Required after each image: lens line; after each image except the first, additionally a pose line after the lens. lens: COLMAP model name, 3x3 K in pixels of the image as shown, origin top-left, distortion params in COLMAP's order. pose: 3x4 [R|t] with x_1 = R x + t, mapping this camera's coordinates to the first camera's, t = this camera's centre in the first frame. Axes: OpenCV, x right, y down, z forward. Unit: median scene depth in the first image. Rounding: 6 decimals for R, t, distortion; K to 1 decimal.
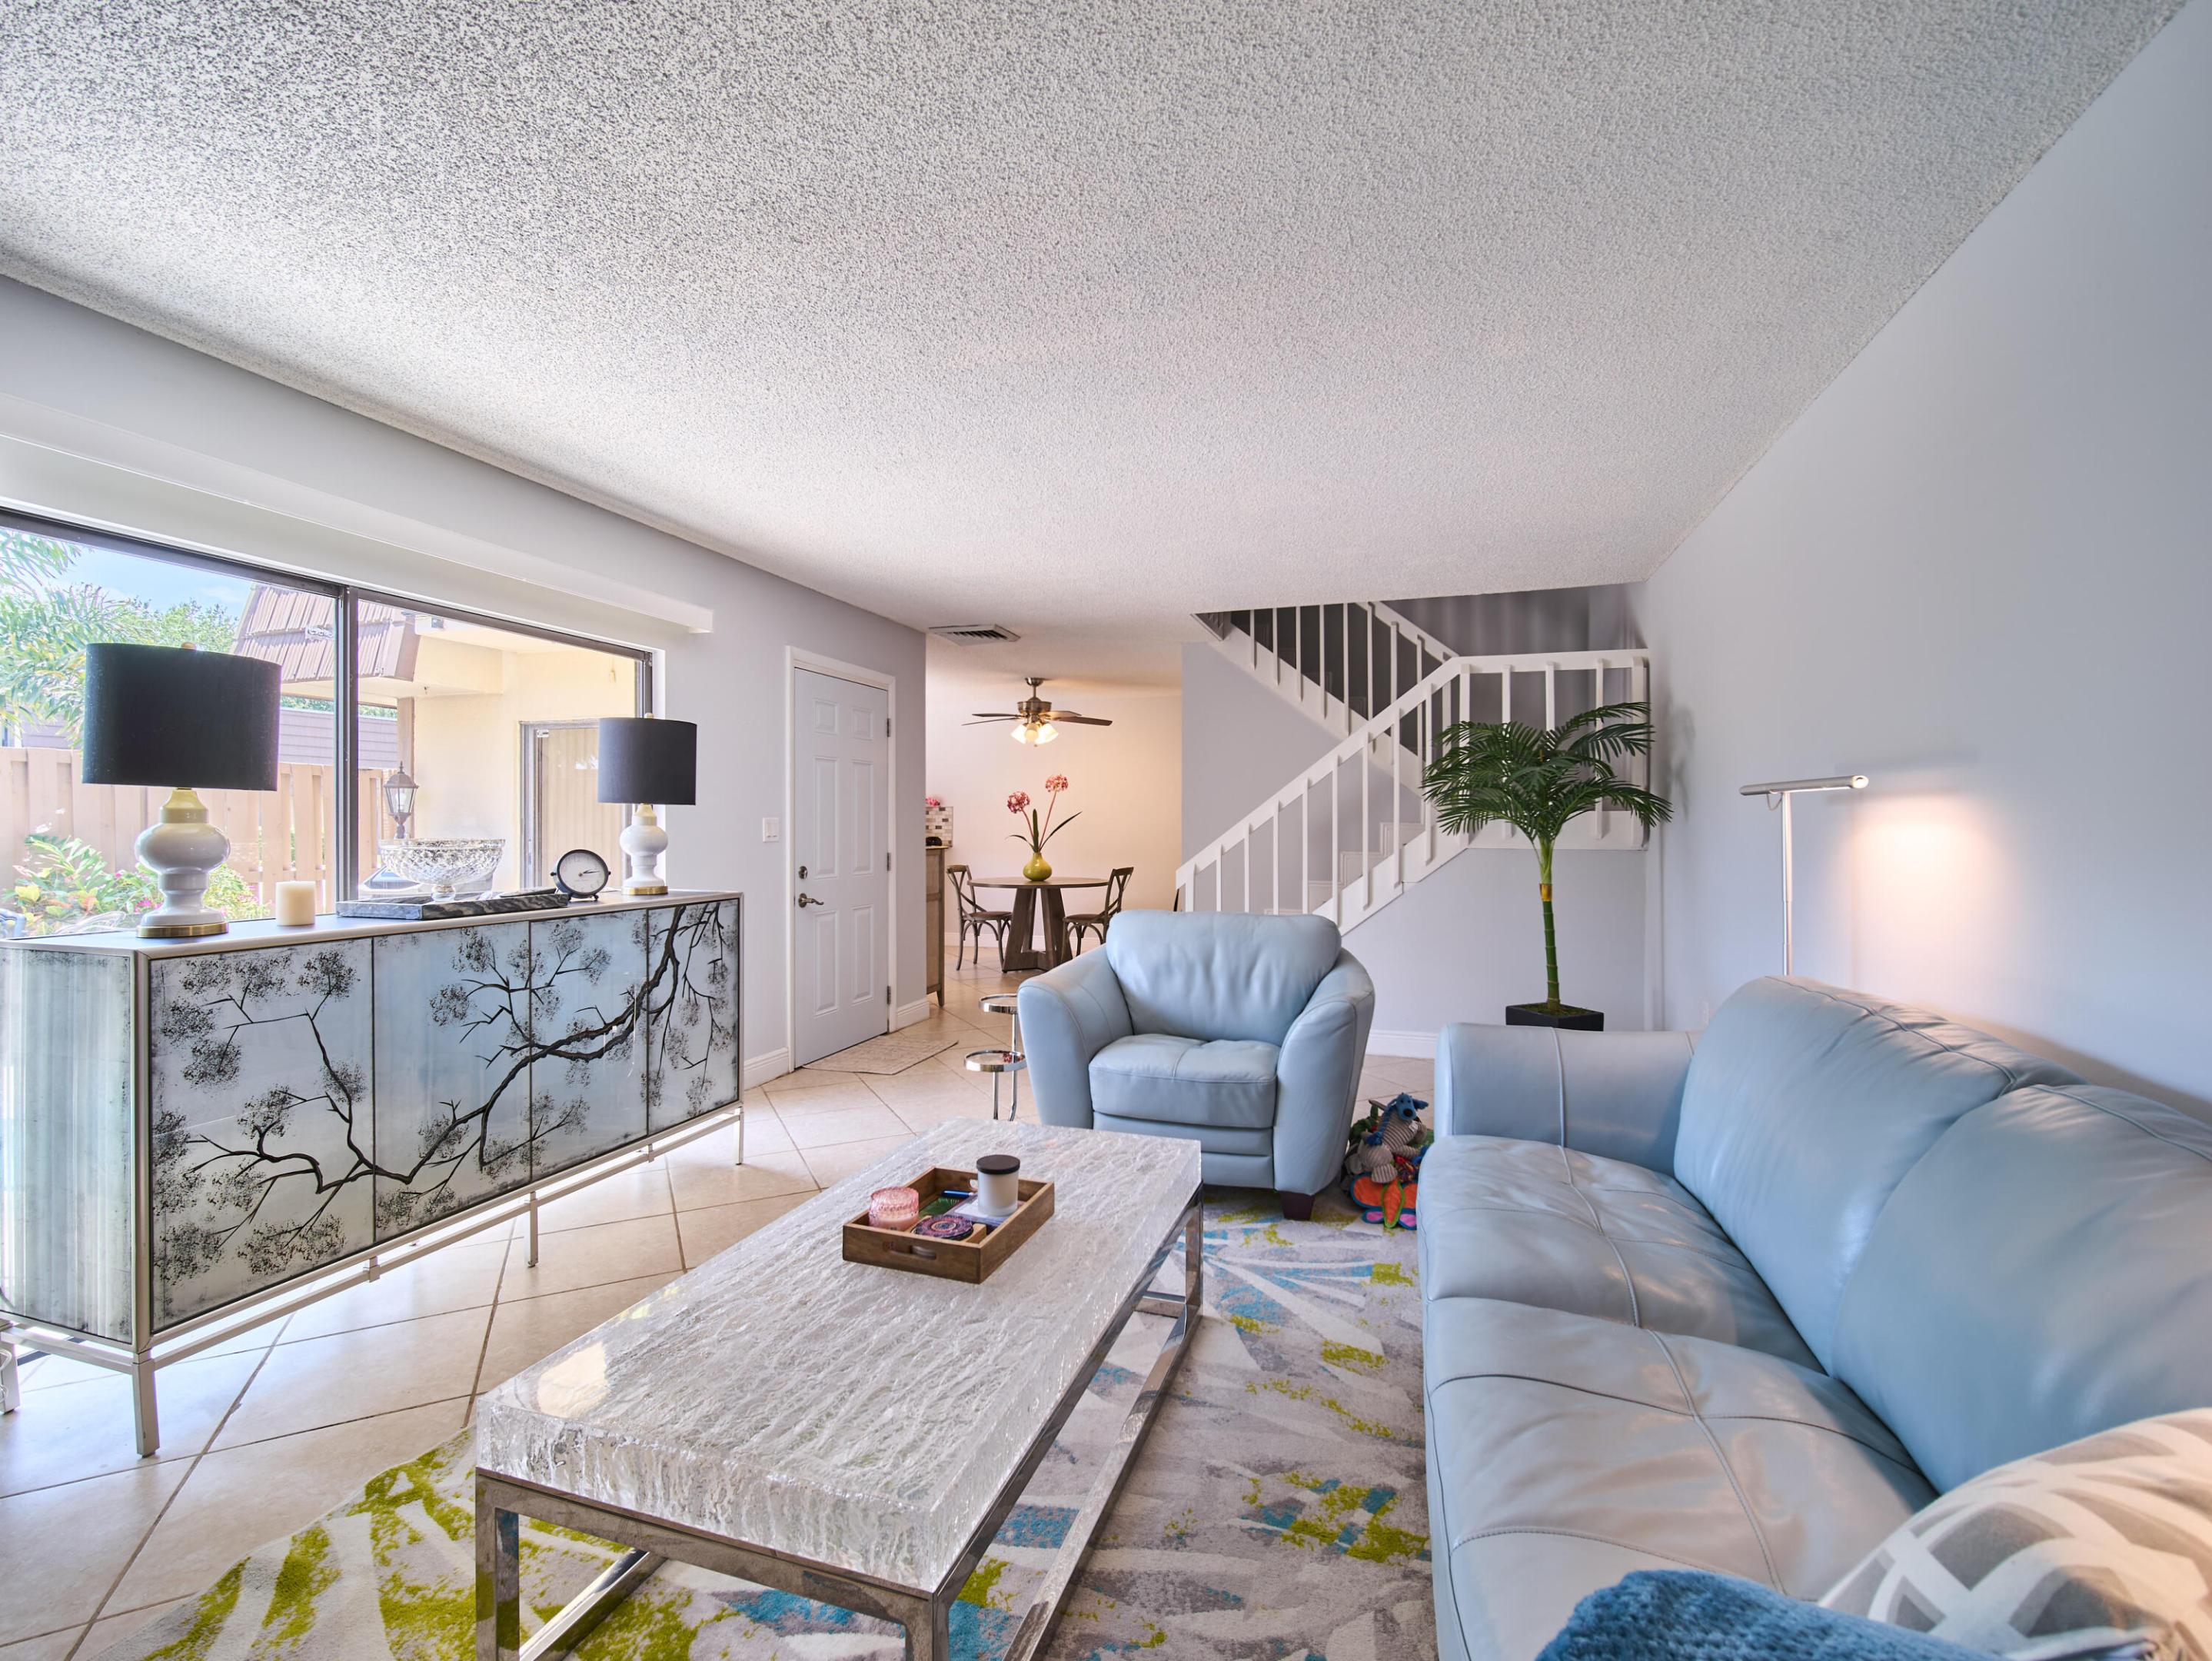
lens RADIAL K [[982.3, 0, 1105.8], [0, 982.3, 811.9], [0, 0, 1]] dist [-0.002973, -0.000623]
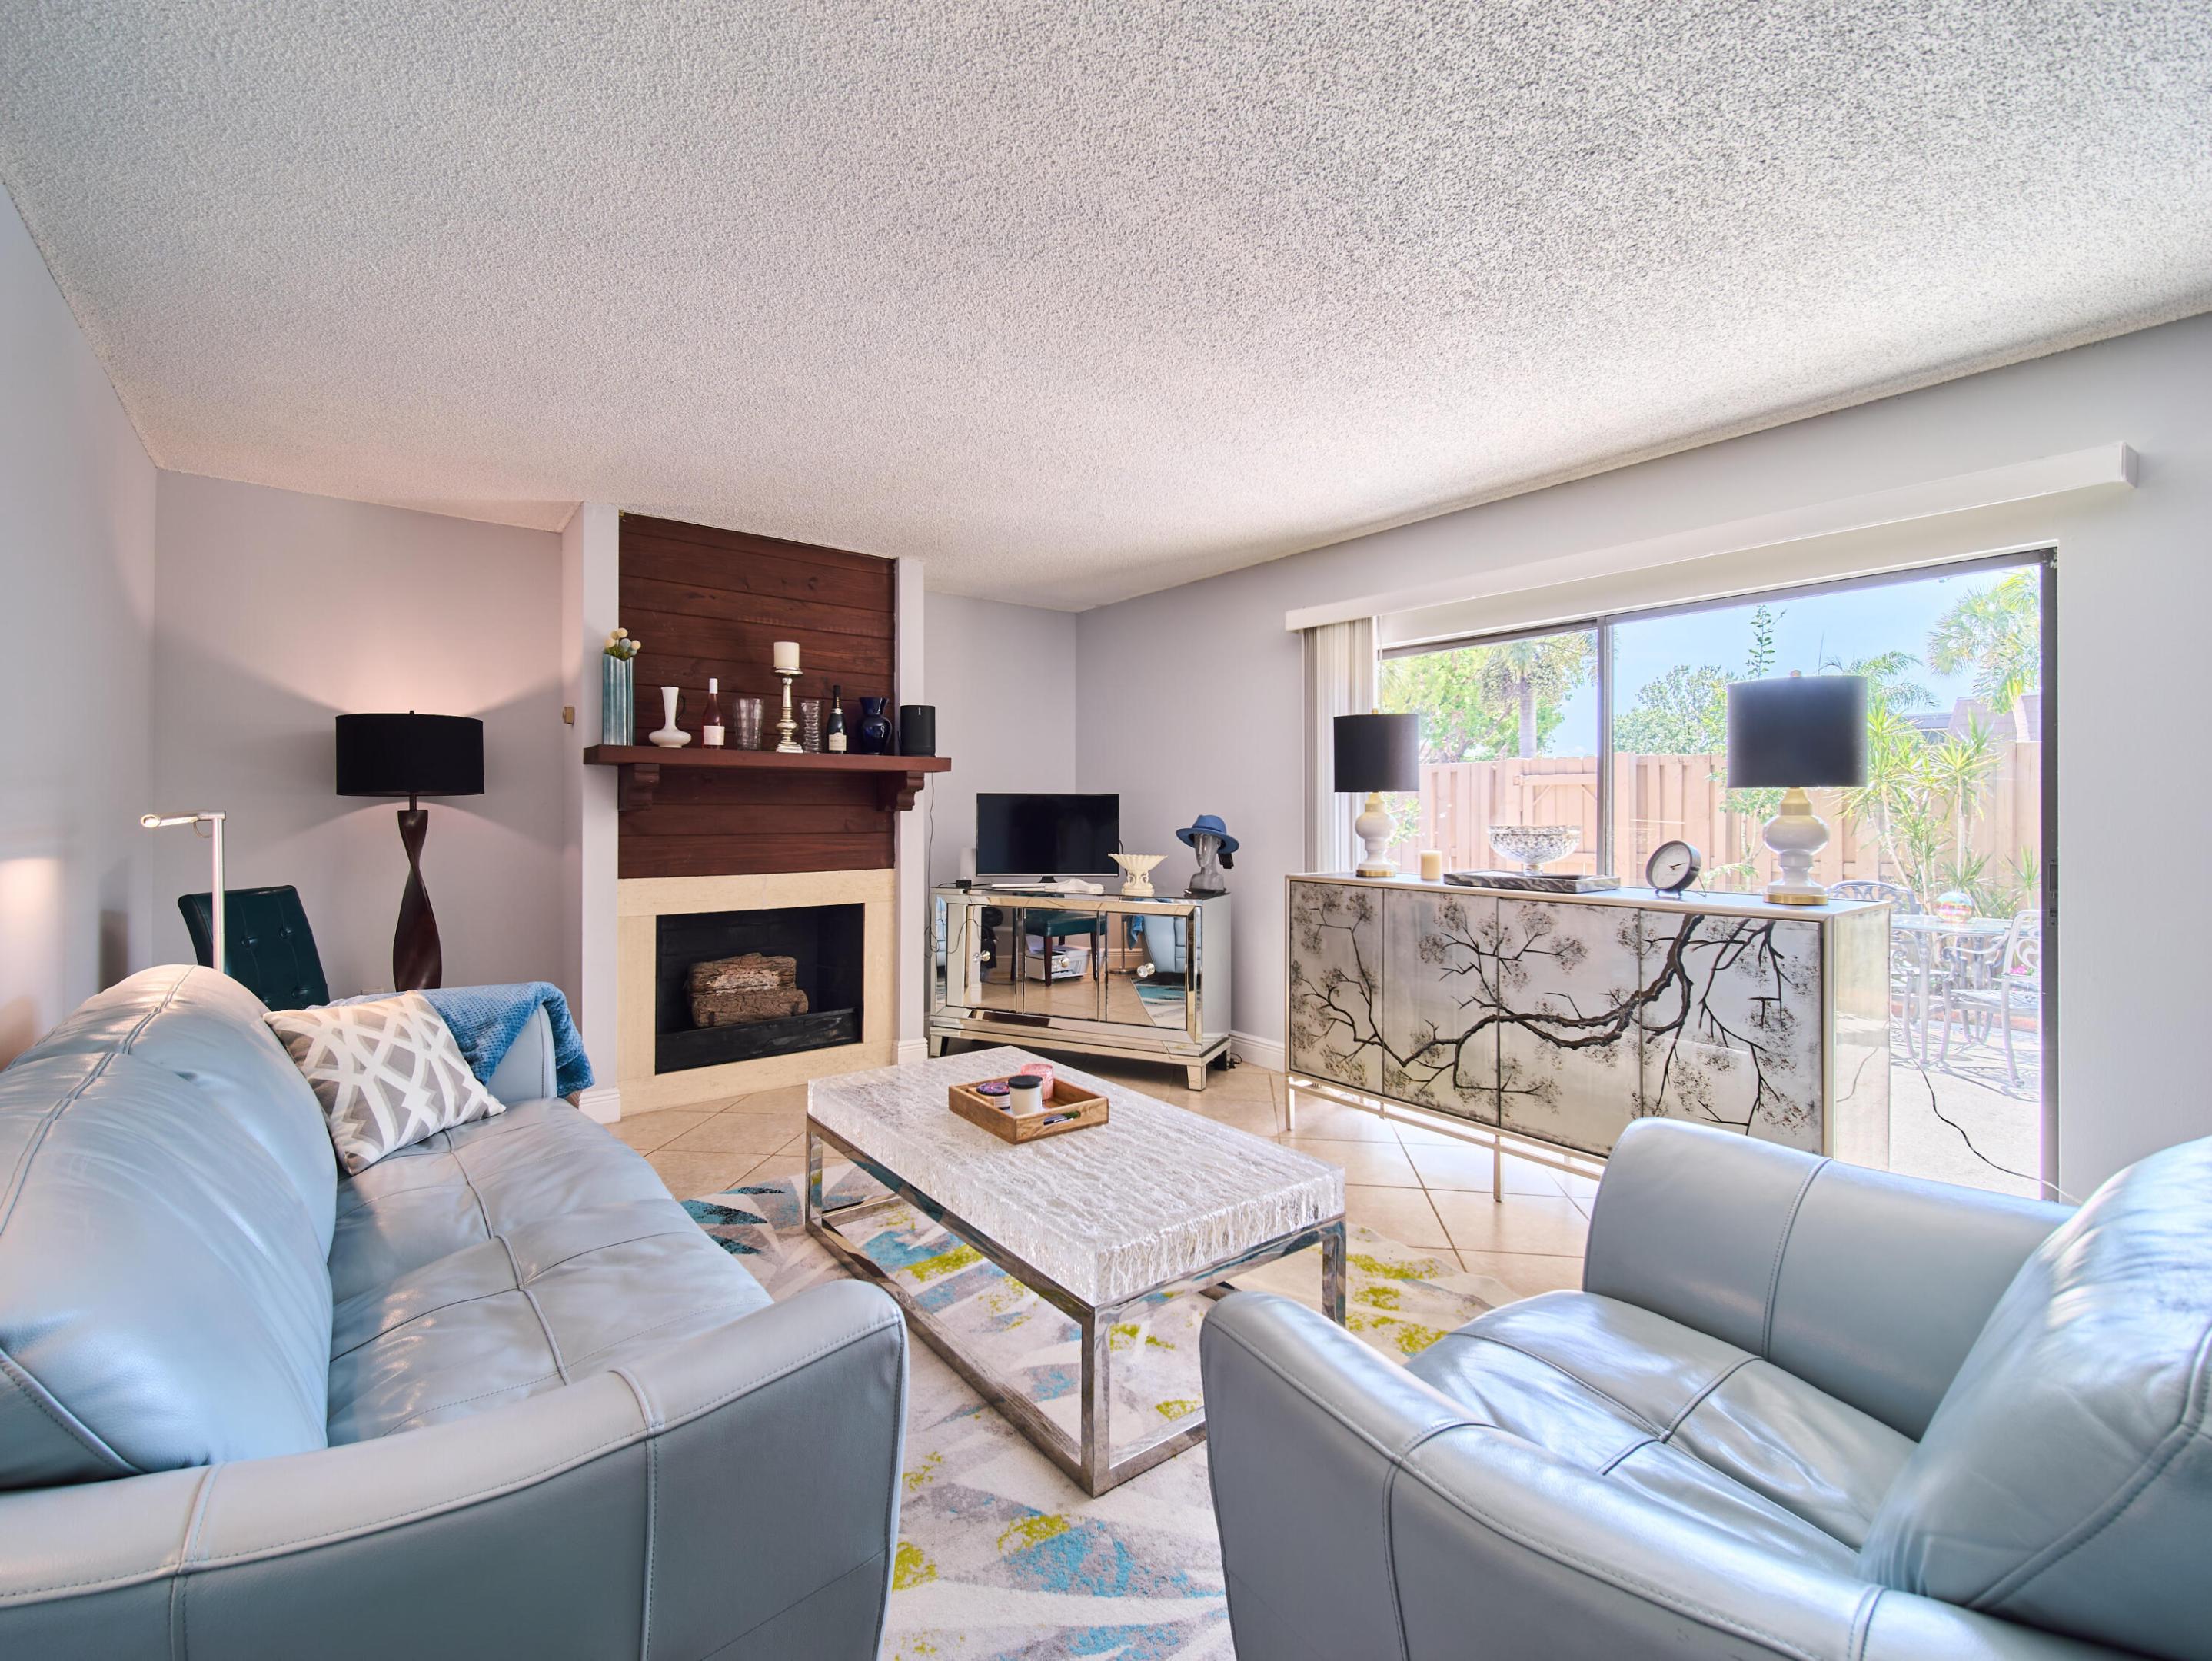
lens RADIAL K [[982.3, 0, 1111.2], [0, 982.3, 810.9], [0, 0, 1]] dist [-0.002973, -0.000623]
pose [[-0.562031, -0.012304, -0.827025, 0.597321], [-0.000089, 0.999890, -0.014815, 0.027003], [0.827116, -0.008253, -0.561971, 1.240113]]
